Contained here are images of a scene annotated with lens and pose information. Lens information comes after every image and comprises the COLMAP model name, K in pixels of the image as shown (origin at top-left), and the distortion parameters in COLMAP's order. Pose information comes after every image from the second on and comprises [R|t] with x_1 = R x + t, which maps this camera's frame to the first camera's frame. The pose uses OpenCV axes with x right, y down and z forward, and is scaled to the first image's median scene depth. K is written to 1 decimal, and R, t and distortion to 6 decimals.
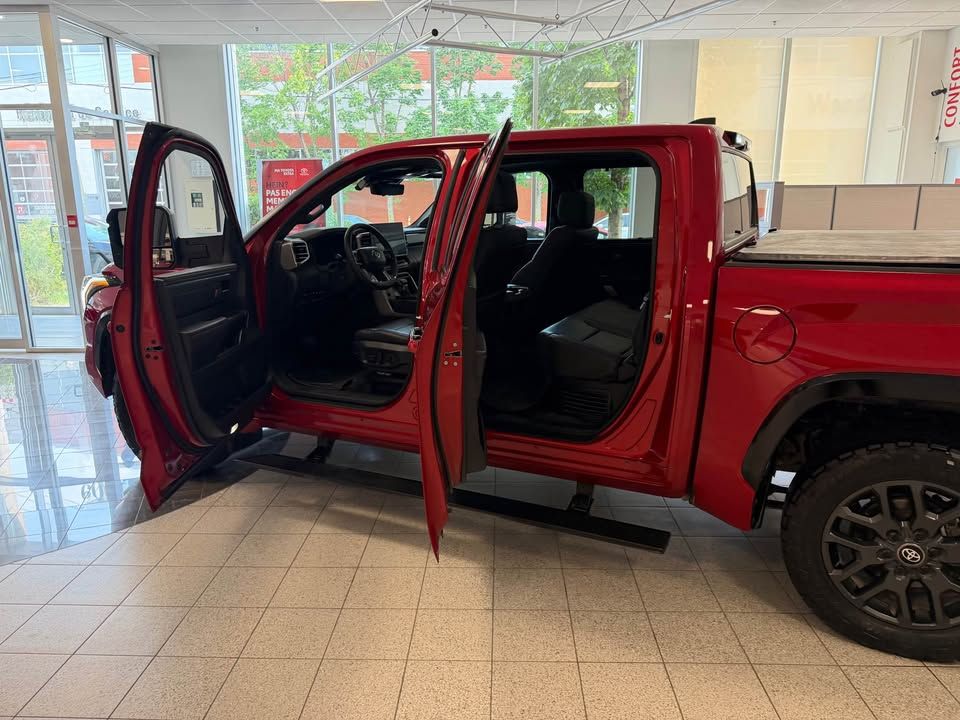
lens RADIAL K [[671.9, 0, 481.1], [0, 671.9, 352.1], [0, 0, 1]] dist [0.021637, -0.039833]
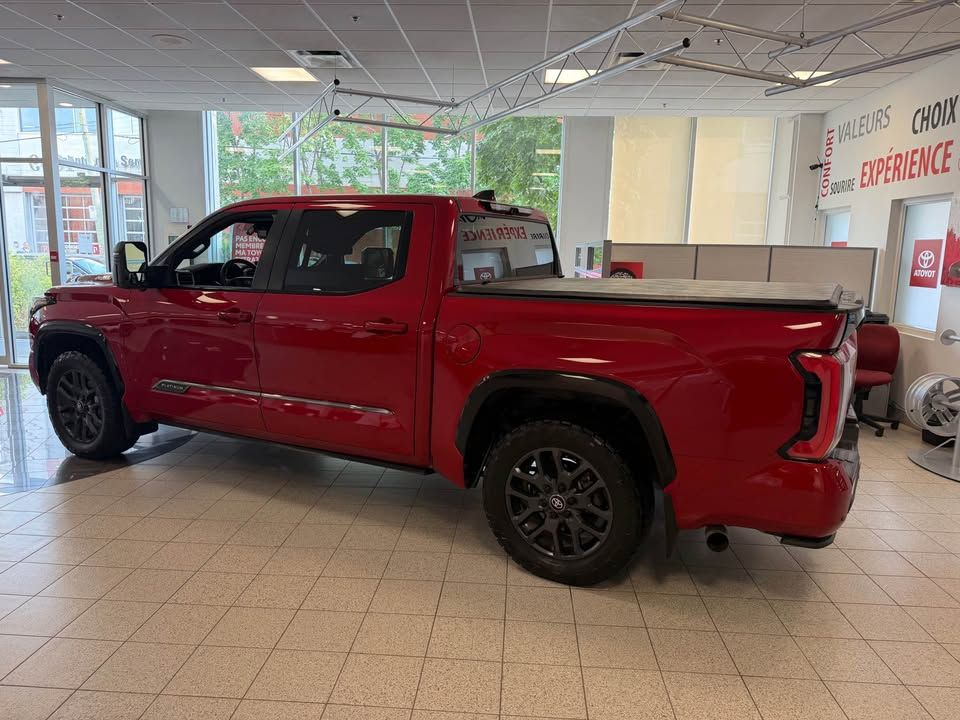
lens RADIAL K [[671.9, 0, 481.1], [0, 671.9, 352.1], [0, 0, 1]] dist [0.021637, -0.039833]
pose [[0.999133, 0.033157, -0.025179, 0.166998], [-0.034988, 0.996483, -0.076148, 0.033827], [0.022565, 0.076962, 0.996779, -0.133382]]
